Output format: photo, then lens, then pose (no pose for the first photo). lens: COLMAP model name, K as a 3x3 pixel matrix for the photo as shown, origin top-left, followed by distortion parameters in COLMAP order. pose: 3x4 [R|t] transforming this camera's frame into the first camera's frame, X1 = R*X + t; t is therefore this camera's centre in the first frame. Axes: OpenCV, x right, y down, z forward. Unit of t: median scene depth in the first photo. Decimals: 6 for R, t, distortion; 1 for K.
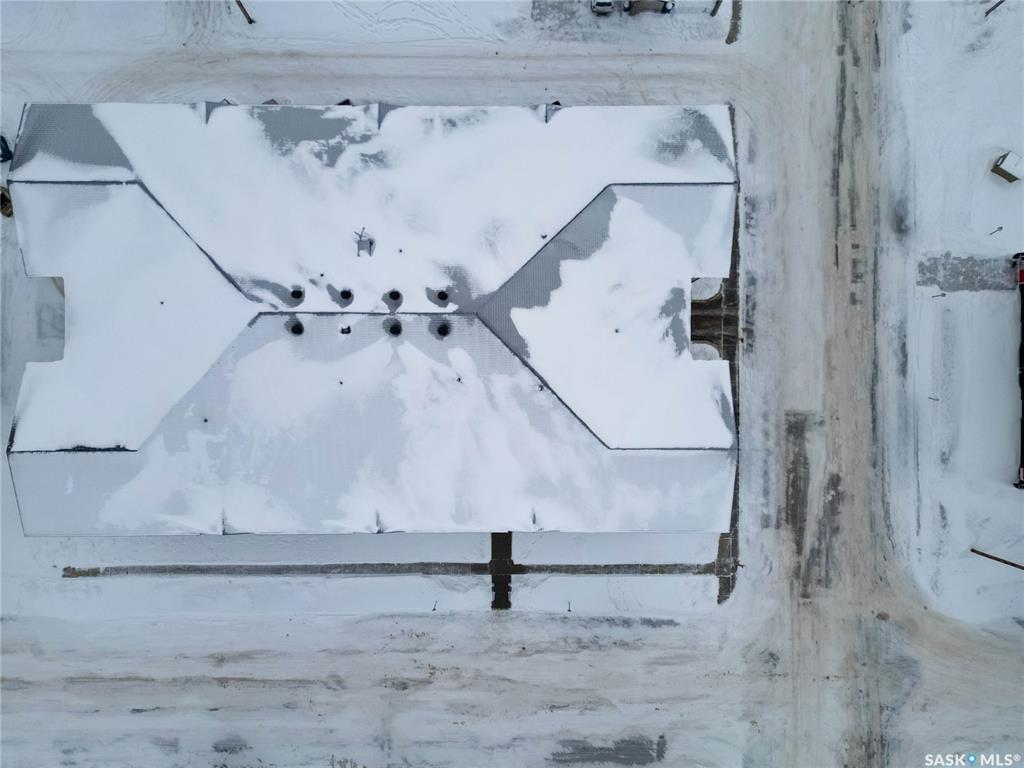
lens RADIAL K [[716.0, 0, 511.7], [0, 716.0, 365.1], [0, 0, 1]] dist [0.095287, -0.074161]
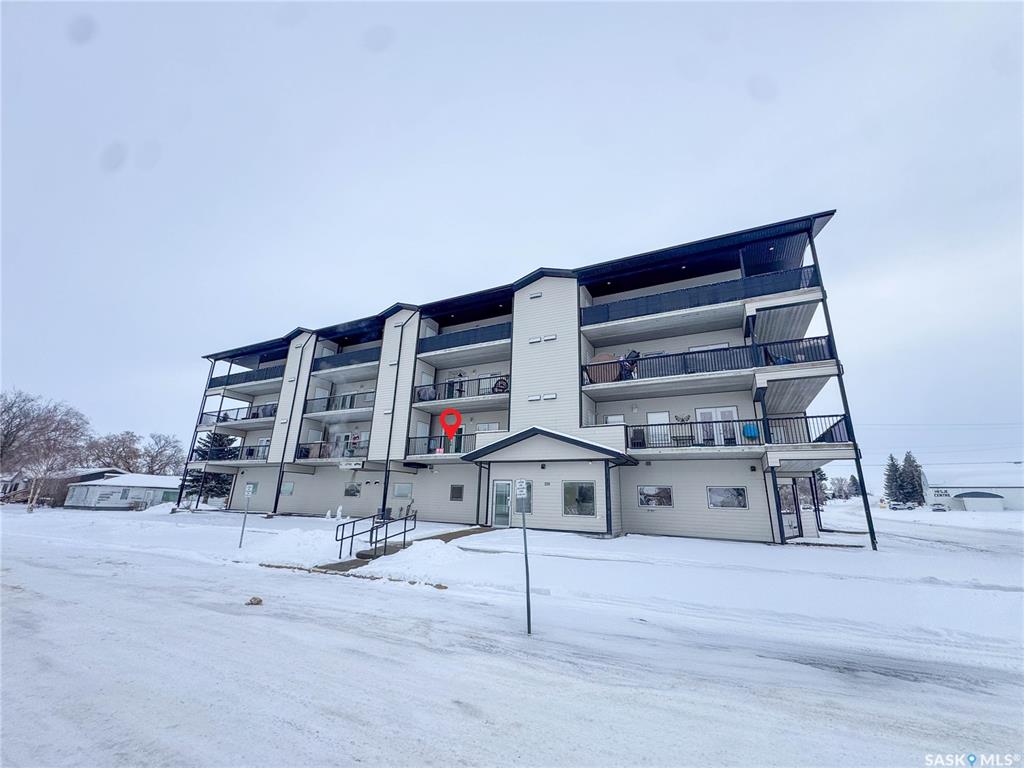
lens RADIAL K [[408.1, 0, 512.0], [0, 408.1, 384.0], [0, 0, 1]] dist [0.000336, 0.000795]
pose [[0.891145, -0.109700, -0.440257, 0.152291], [-0.453568, -0.240343, -0.858202, 0.482286], [-0.011668, 0.964469, -0.263937, 0.970116]]
